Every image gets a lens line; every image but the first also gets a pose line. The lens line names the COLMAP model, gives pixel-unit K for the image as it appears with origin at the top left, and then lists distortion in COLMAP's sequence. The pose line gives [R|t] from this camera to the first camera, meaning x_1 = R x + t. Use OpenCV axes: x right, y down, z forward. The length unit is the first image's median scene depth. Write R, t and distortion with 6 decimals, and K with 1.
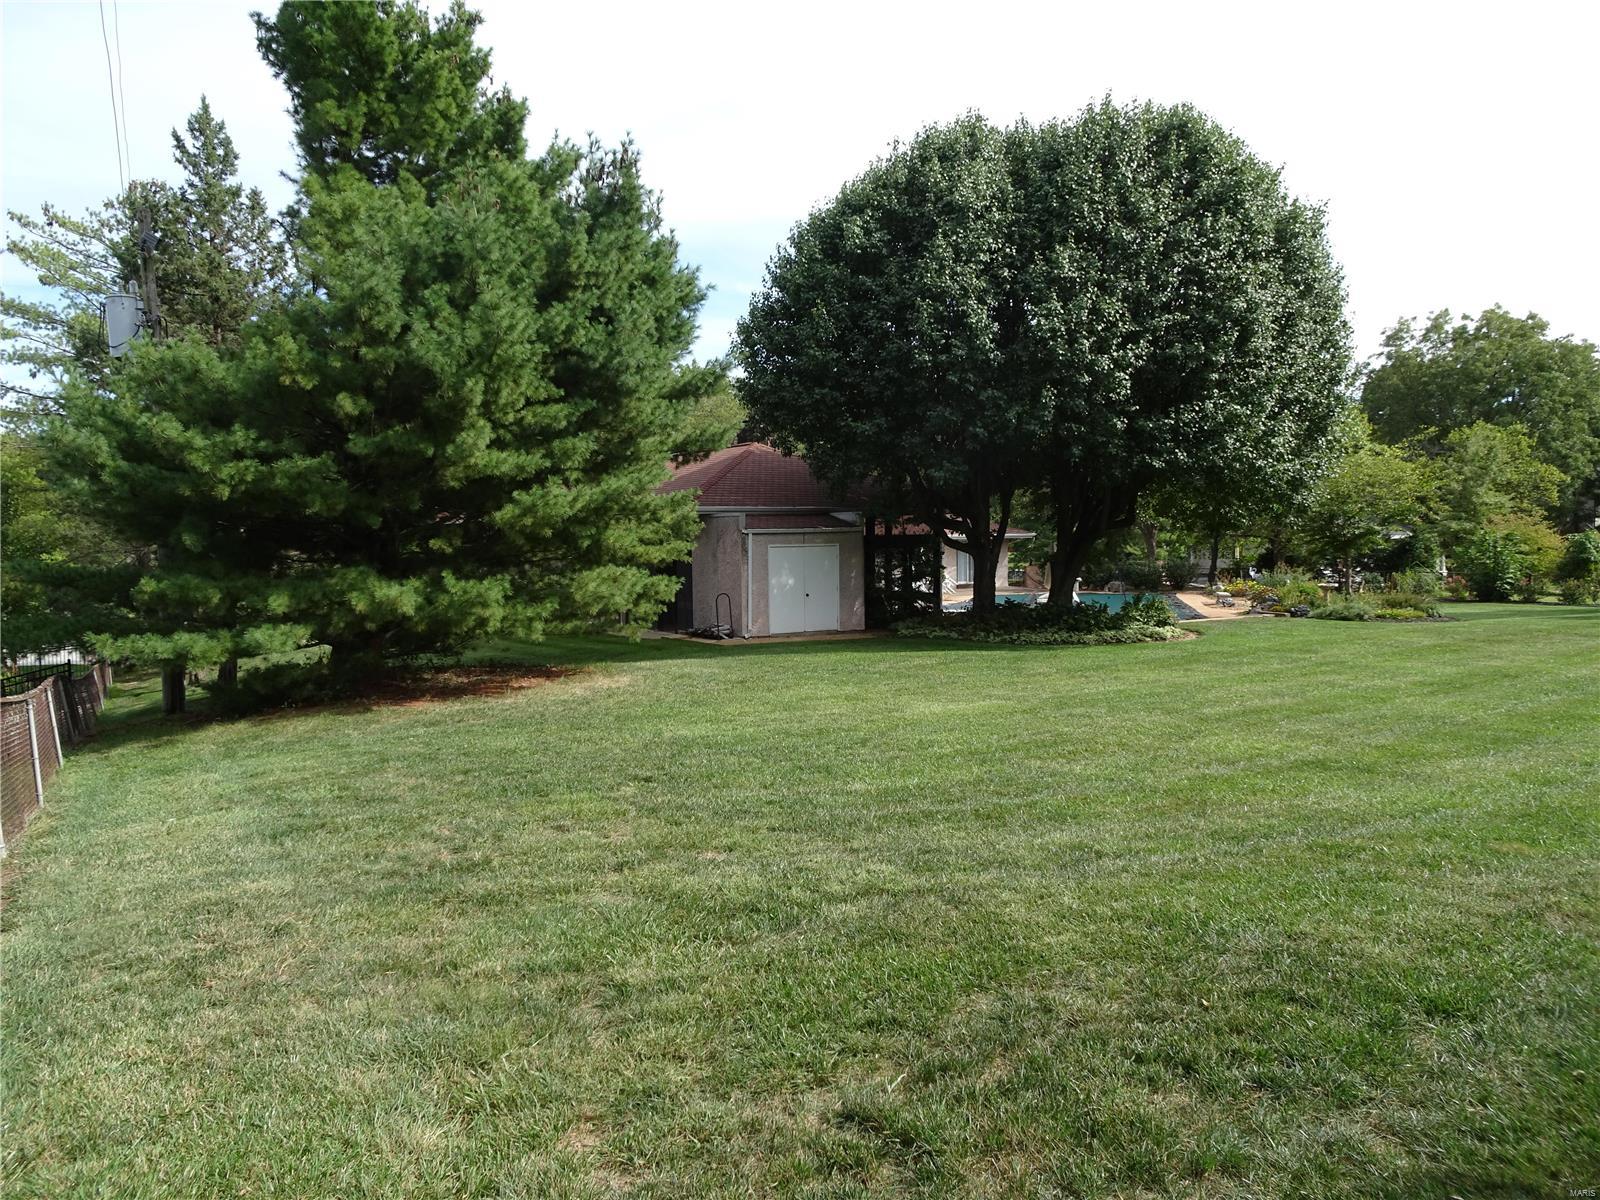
lens RADIAL K [[1118.1, 0, 801.3], [0, 1118.1, 646.4], [0, 0, 1]] dist [-0.006034, -0.003410]
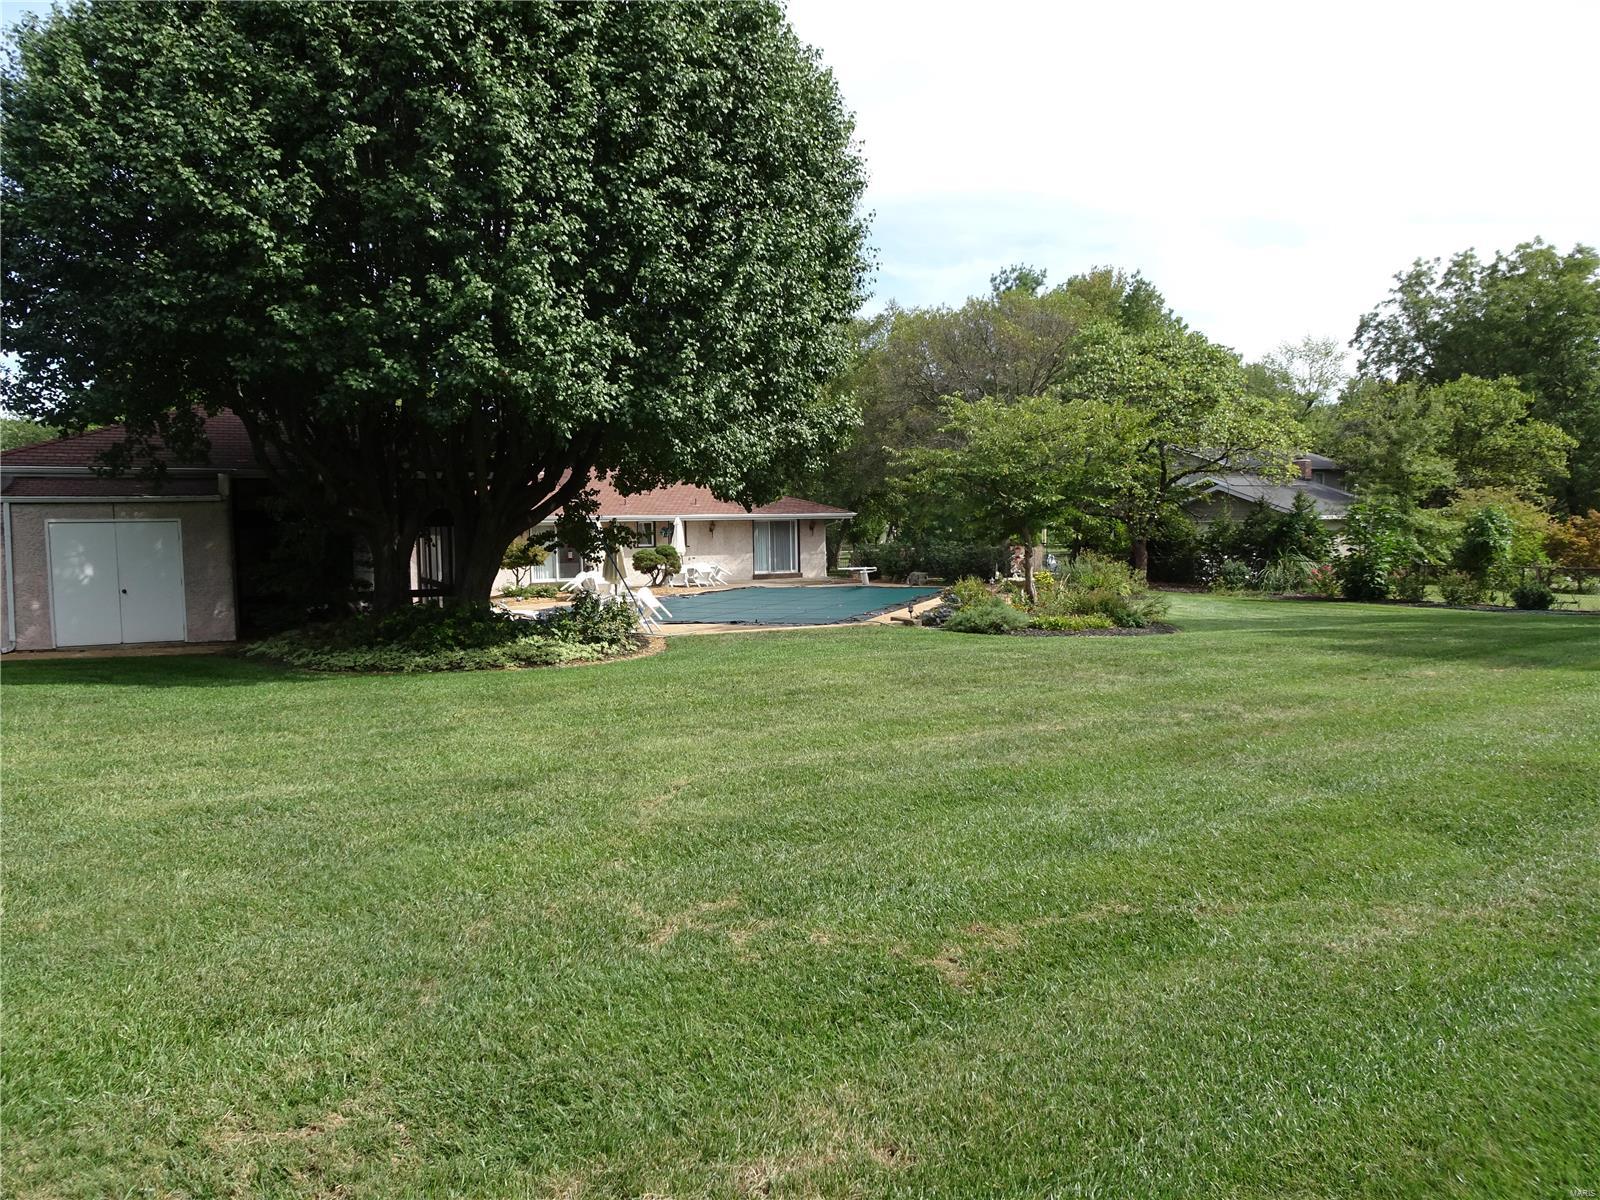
lens RADIAL K [[1103.3, 0, 800.0], [0, 1103.3, 600.0], [0, 0, 1]] dist [0.007567, 0.004163]
pose [[0.993183, 0.007015, -0.116356, 0.277626], [-0.010399, 0.999540, -0.028504, -0.013716], [0.116103, 0.029519, 0.992798, 0.196401]]
